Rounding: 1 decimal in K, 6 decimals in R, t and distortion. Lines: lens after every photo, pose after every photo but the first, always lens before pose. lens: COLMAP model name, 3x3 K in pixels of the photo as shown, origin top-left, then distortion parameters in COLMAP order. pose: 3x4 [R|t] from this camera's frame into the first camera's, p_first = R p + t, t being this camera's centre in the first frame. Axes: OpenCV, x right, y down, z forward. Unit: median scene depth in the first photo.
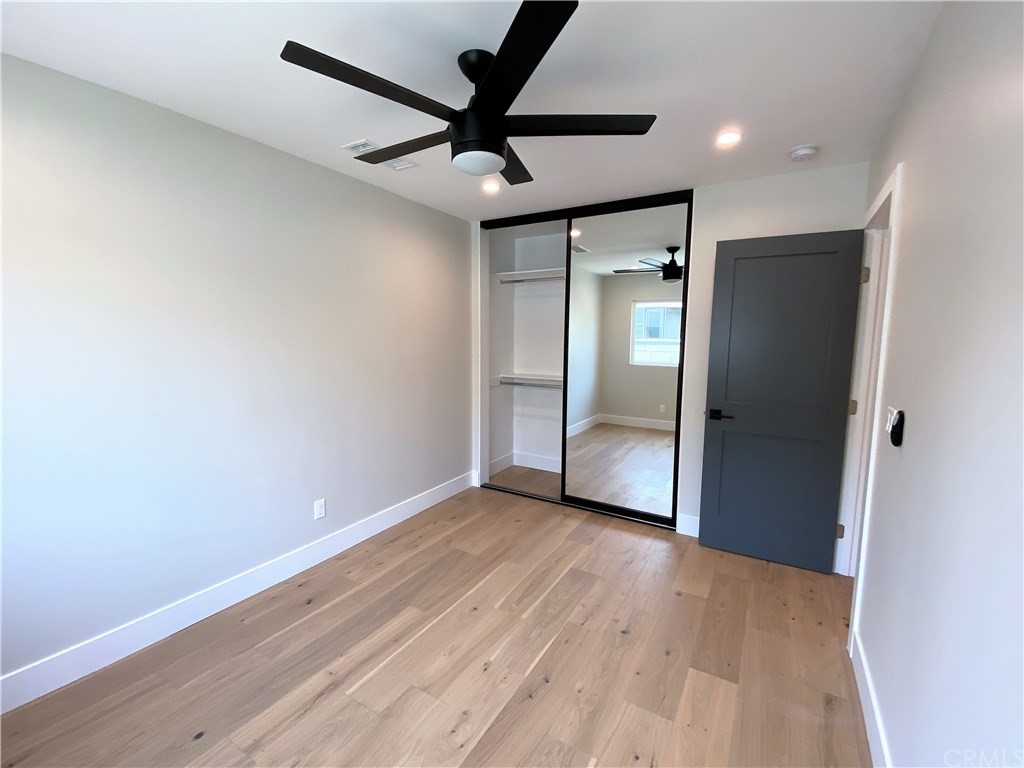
lens RADIAL K [[433.6, 0, 512.4], [0, 433.6, 382.8], [0, 0, 1]] dist [-0.001605, -0.004796]
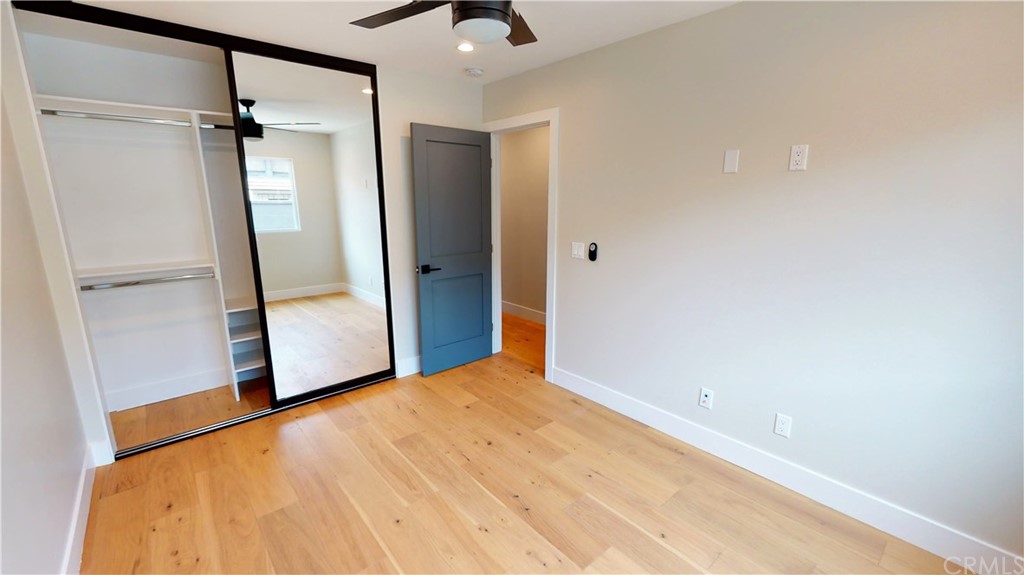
lens RADIAL K [[427.6, 0, 509.5], [0, 427.6, 289.5], [0, 0, 1]] dist [-0.001313, 0.001589]
pose [[0.322446, -0.214228, 0.922028, -0.714680], [0.107302, 0.976048, 0.189255, -0.091714], [-0.940487, 0.037911, 0.337710, 0.453419]]
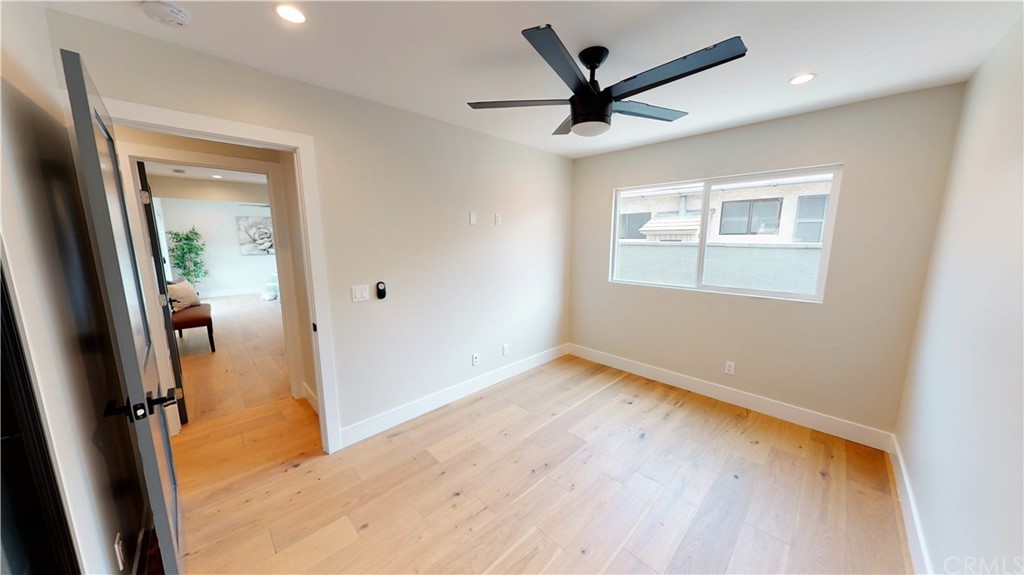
lens RADIAL K [[325.2, 0, 511.5], [0, 325.2, 290.2], [0, 0, 1]] dist [0.001008, 0.000254]
pose [[-0.967801, -0.050096, 0.246680, -0.078953], [0.017925, 0.963792, 0.266052, -0.200781], [-0.251077, 0.261908, -0.931861, 1.510277]]
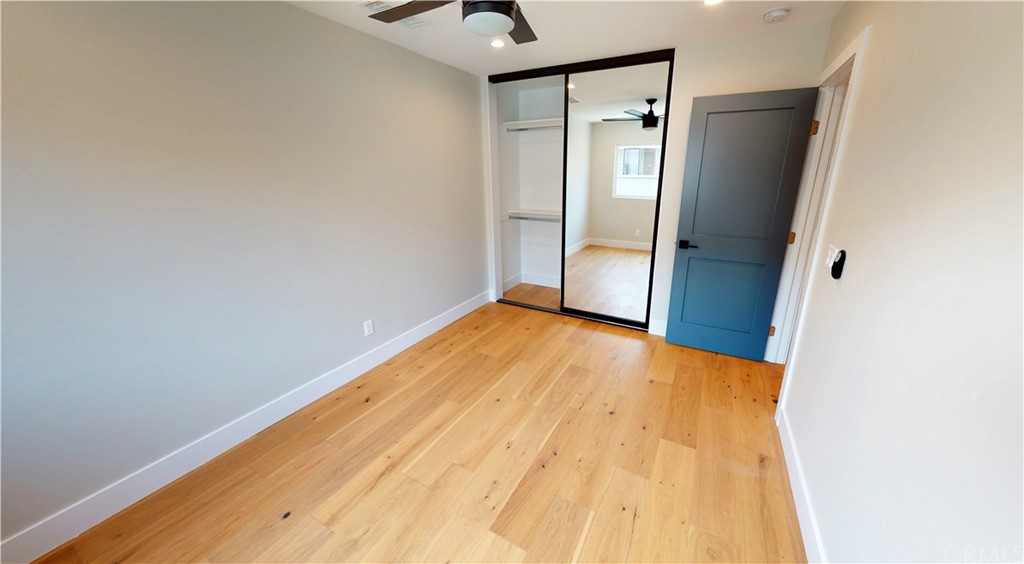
lens RADIAL K [[338.8, 0, 534.9], [0, 338.8, 265.6], [0, 0, 1]] dist [0.001405, 0.000330]
pose [[0.998464, -0.025269, 0.049309, -0.014990], [0.016943, 0.986562, 0.162505, -0.040446], [-0.052753, -0.161420, 0.985475, 0.055074]]
